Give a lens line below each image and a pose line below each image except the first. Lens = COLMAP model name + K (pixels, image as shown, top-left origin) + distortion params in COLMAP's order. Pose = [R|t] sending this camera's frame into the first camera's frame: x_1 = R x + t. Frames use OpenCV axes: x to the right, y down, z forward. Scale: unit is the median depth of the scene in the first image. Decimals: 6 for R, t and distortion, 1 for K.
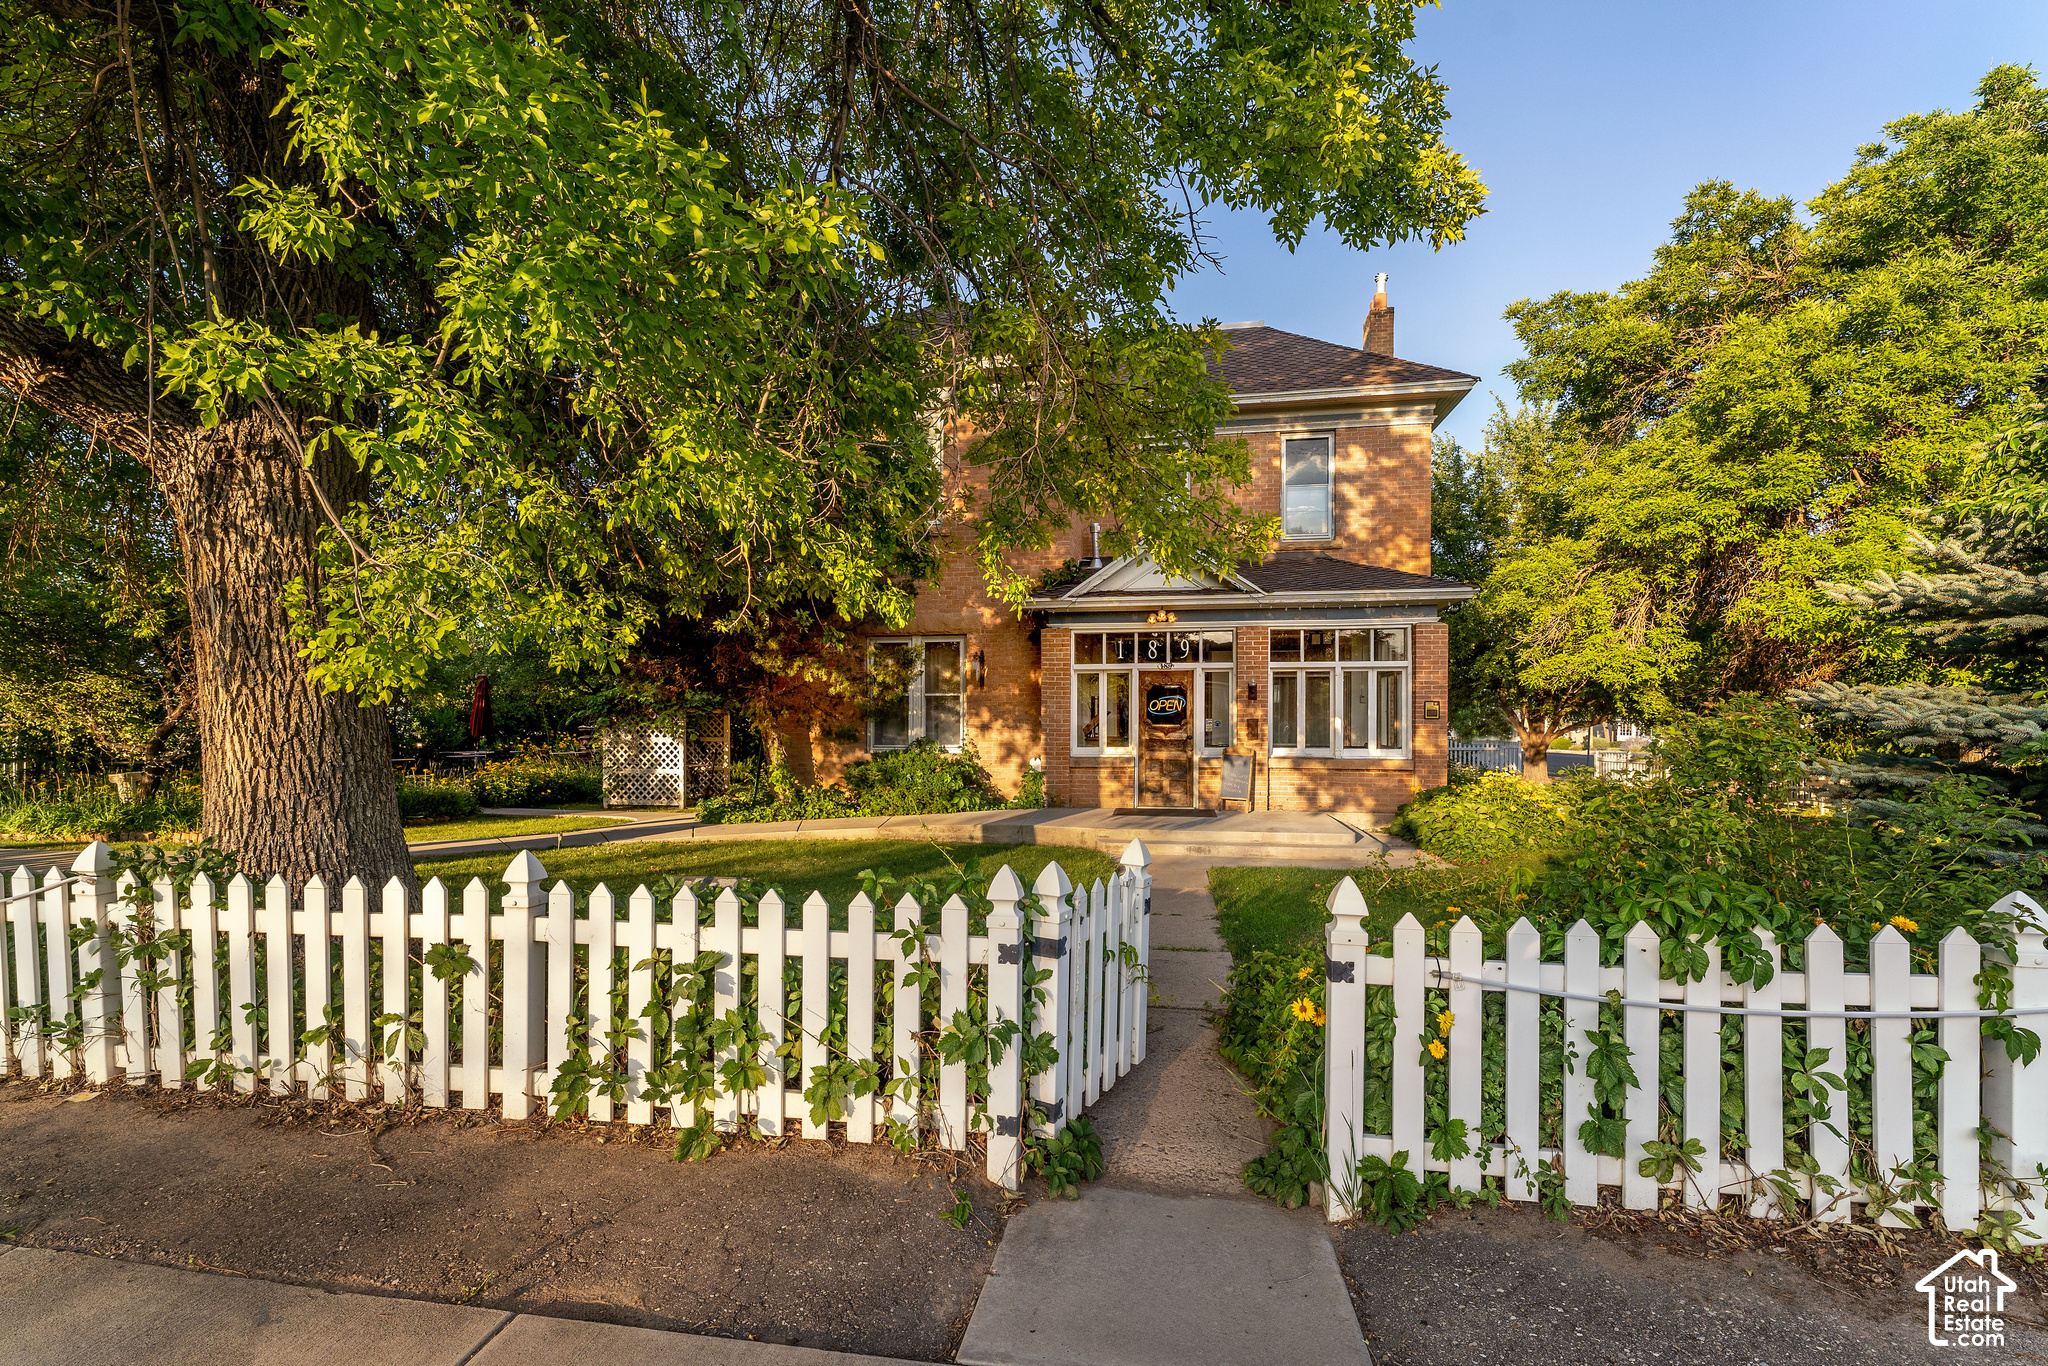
lens RADIAL K [[928.9, 0, 1057.1], [0, 928.9, 737.6], [0, 0, 1]] dist [-0.001885, 0.000418]
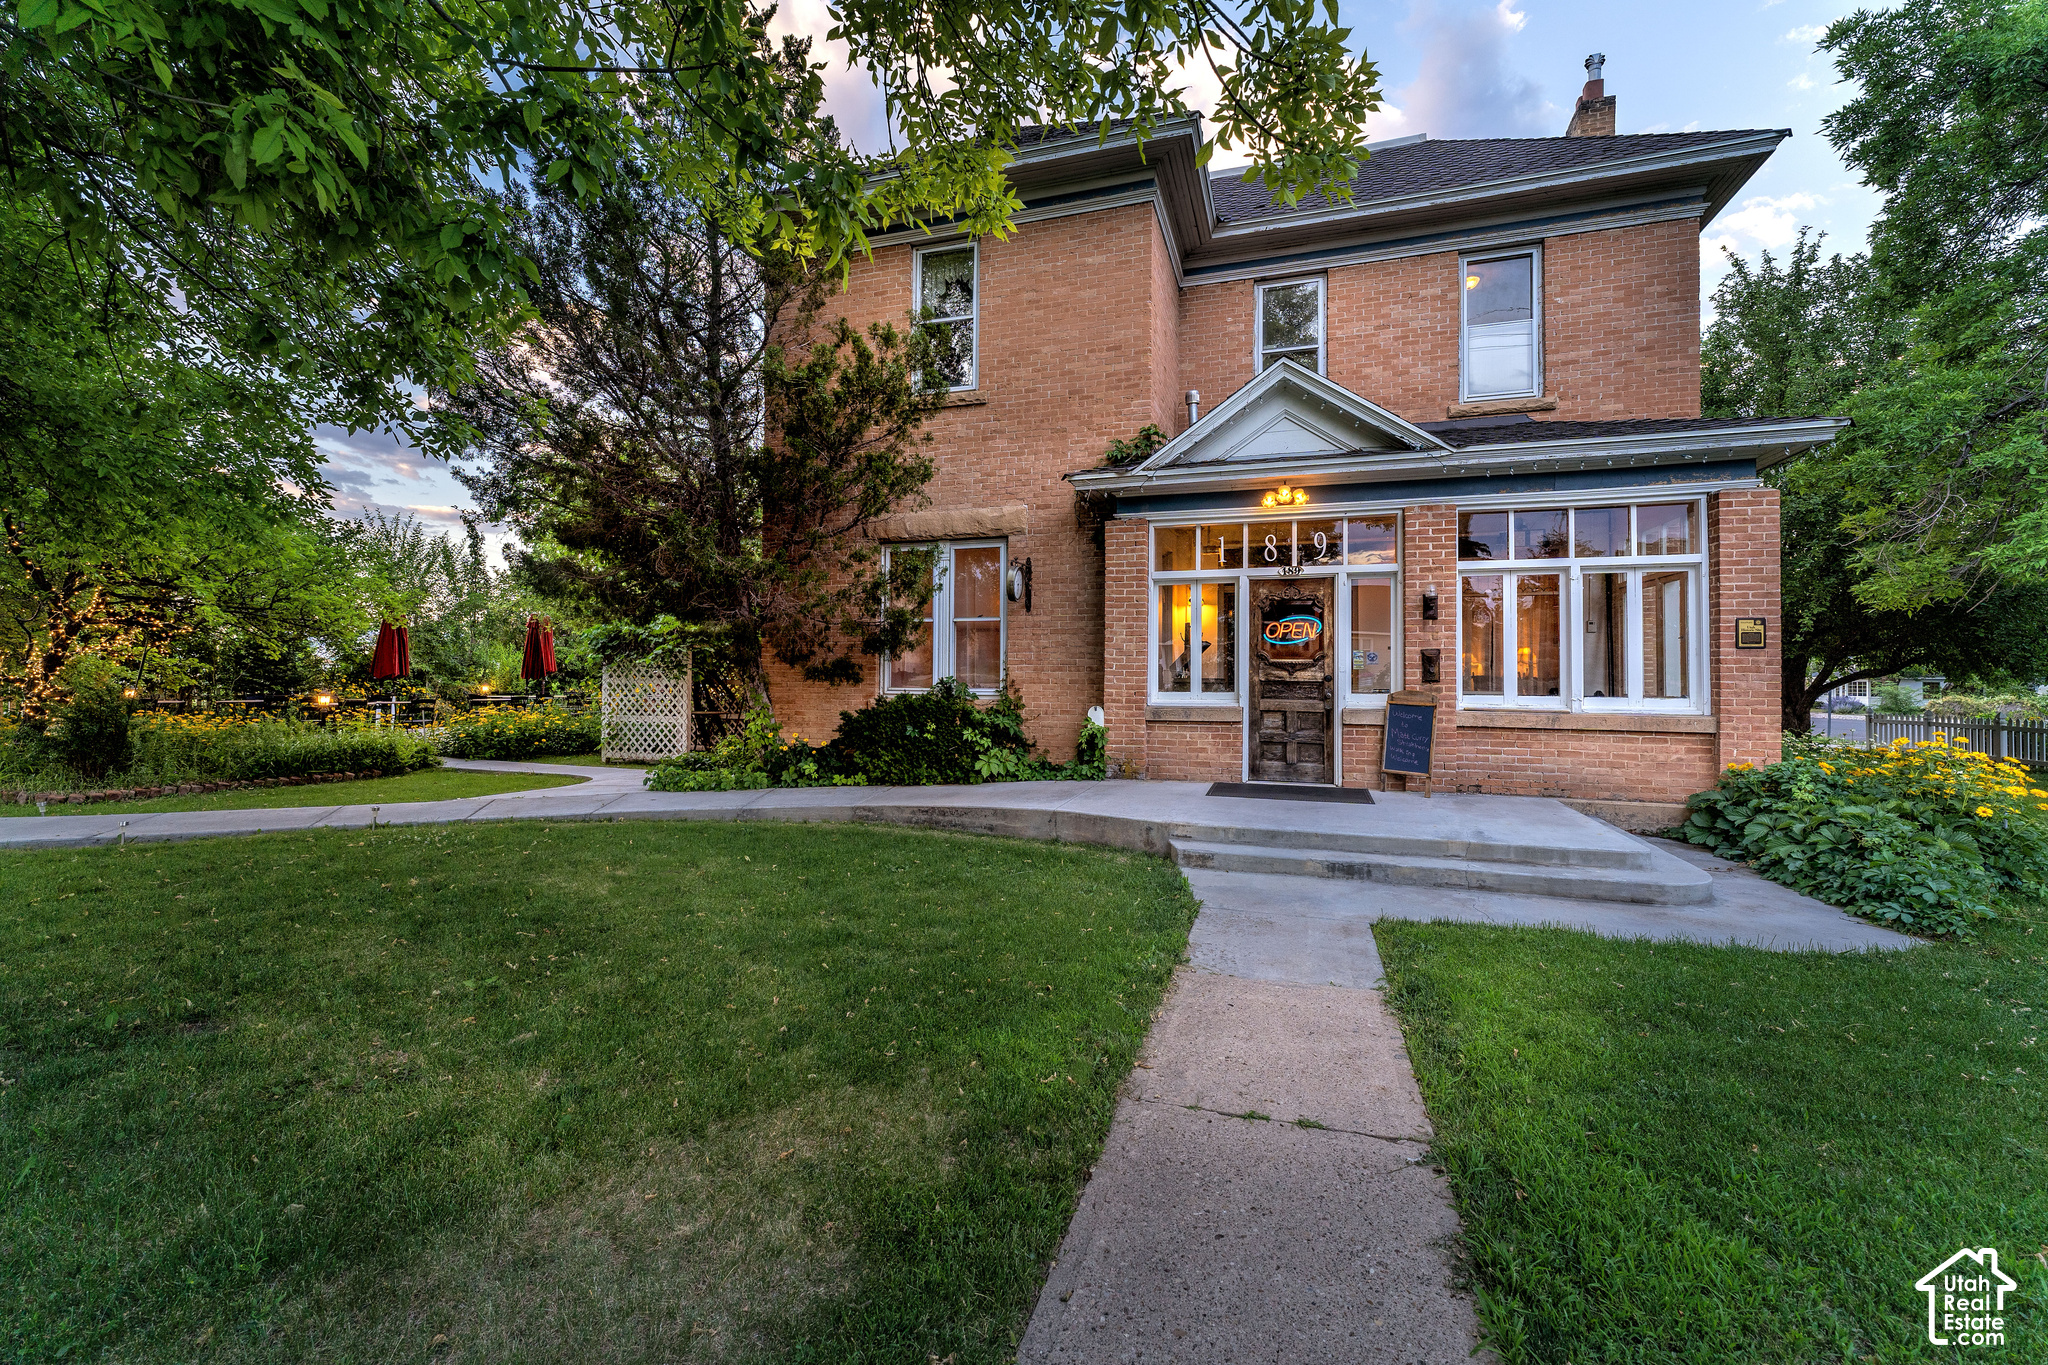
lens RADIAL K [[850.5, 0, 1057.0], [0, 850.5, 673.9], [0, 0, 1]] dist [-0.000895, 0.000008]
pose [[0.987961, 0.003755, -0.154659, 0.210431], [-0.006737, 0.999801, -0.018761, 0.042842], [0.154558, 0.019577, 0.987790, 1.705747]]
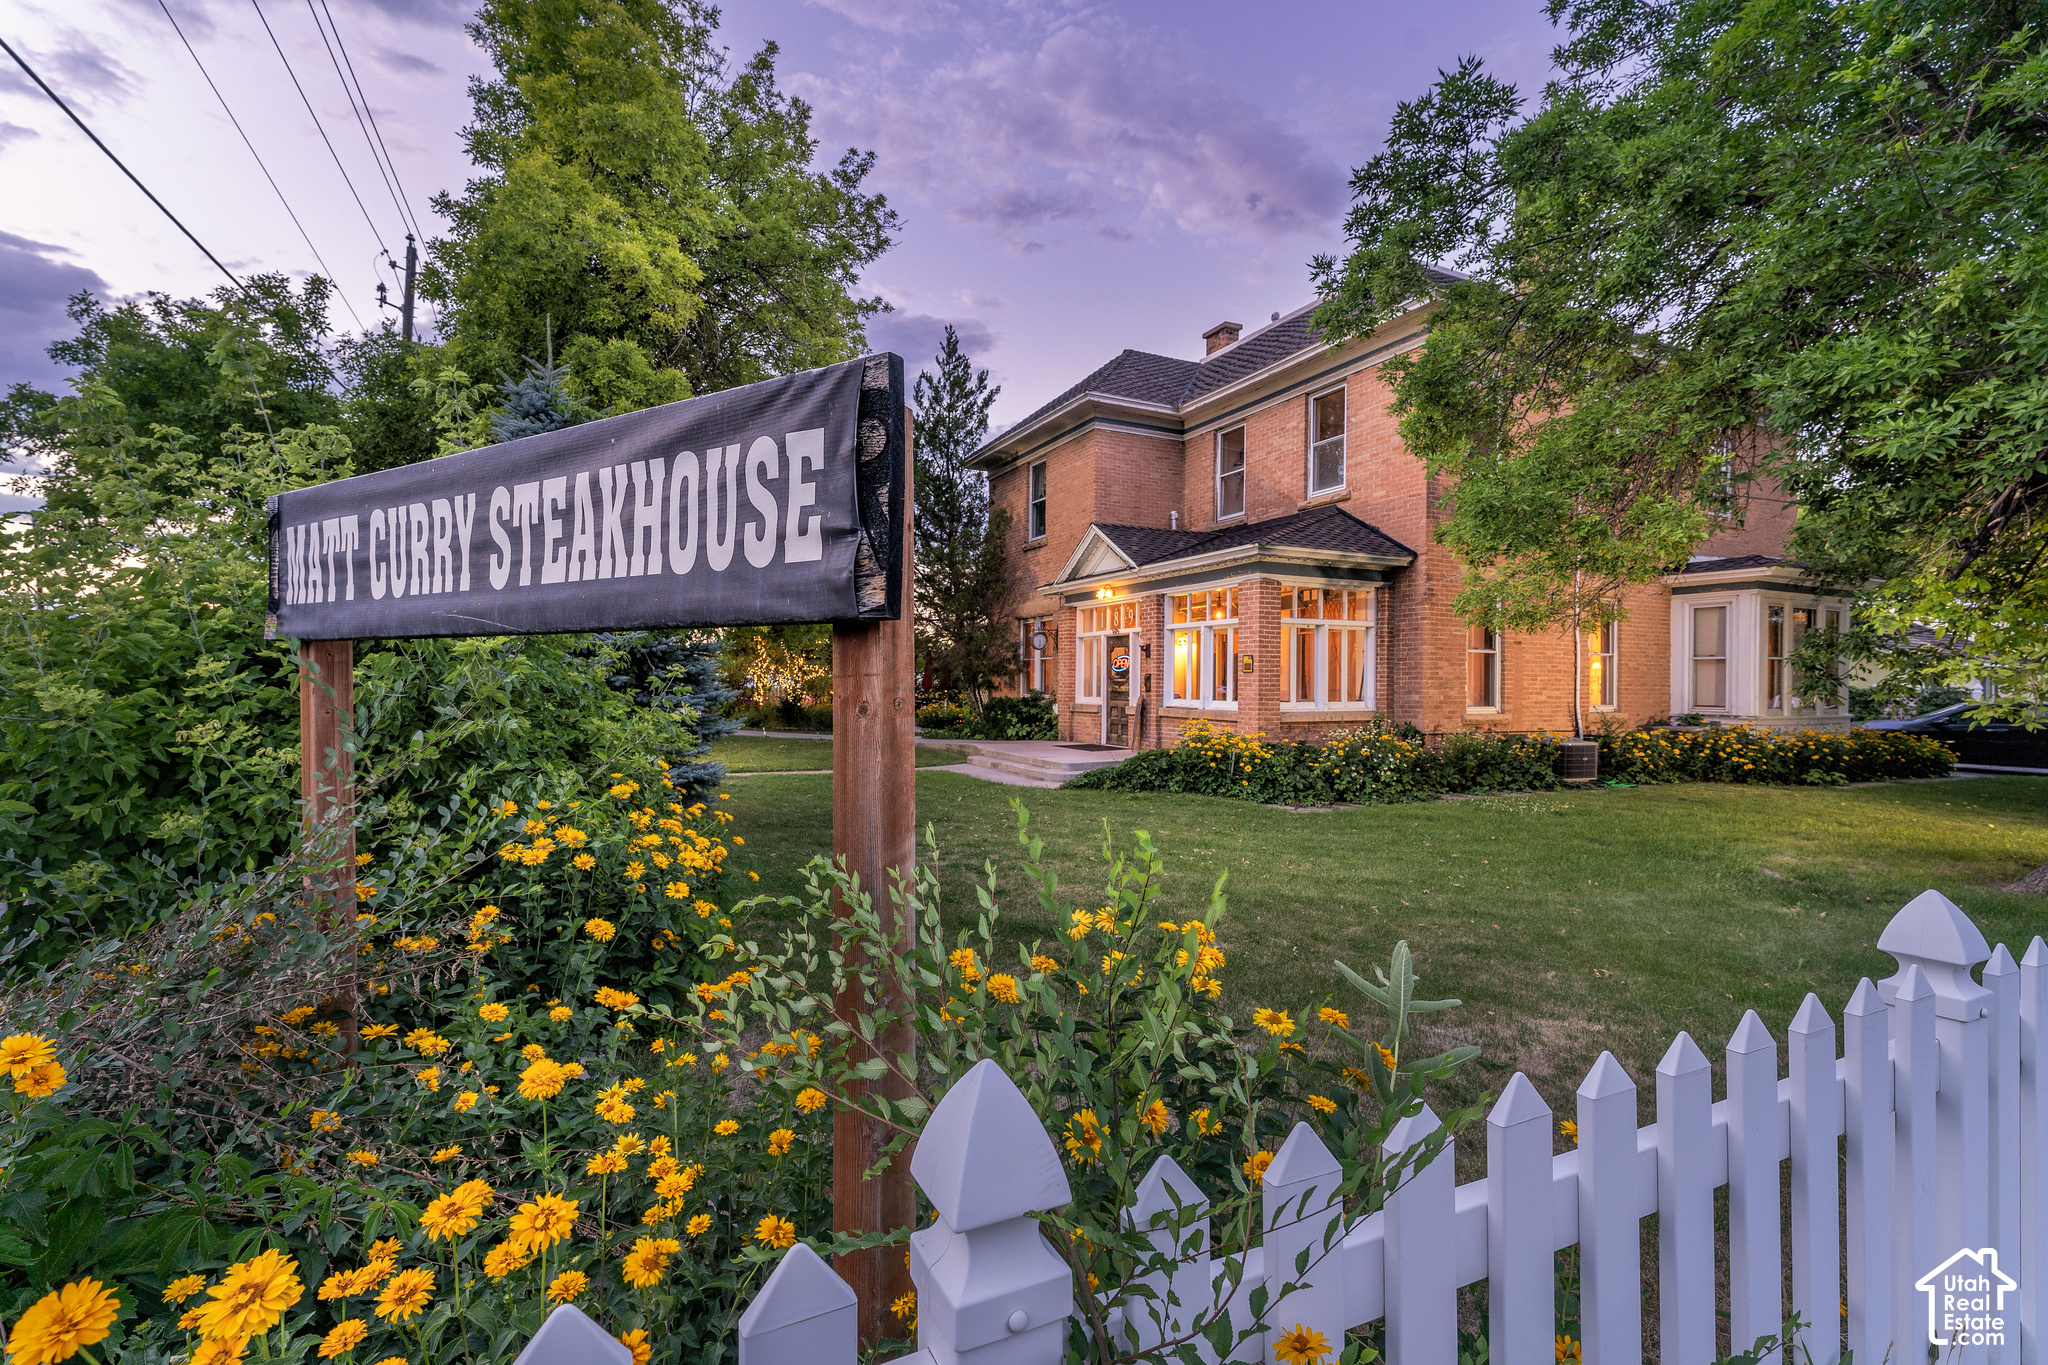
lens RADIAL K [[850.5, 0, 1024.7], [0, 850.5, 703.5], [0, 0, 1]] dist [-0.000895, 0.000008]
pose [[0.595416, 0.019298, -0.803185, 4.386220], [-0.014435, 0.999807, 0.013321, 0.024264], [0.803288, 0.003663, 0.595580, 1.035652]]
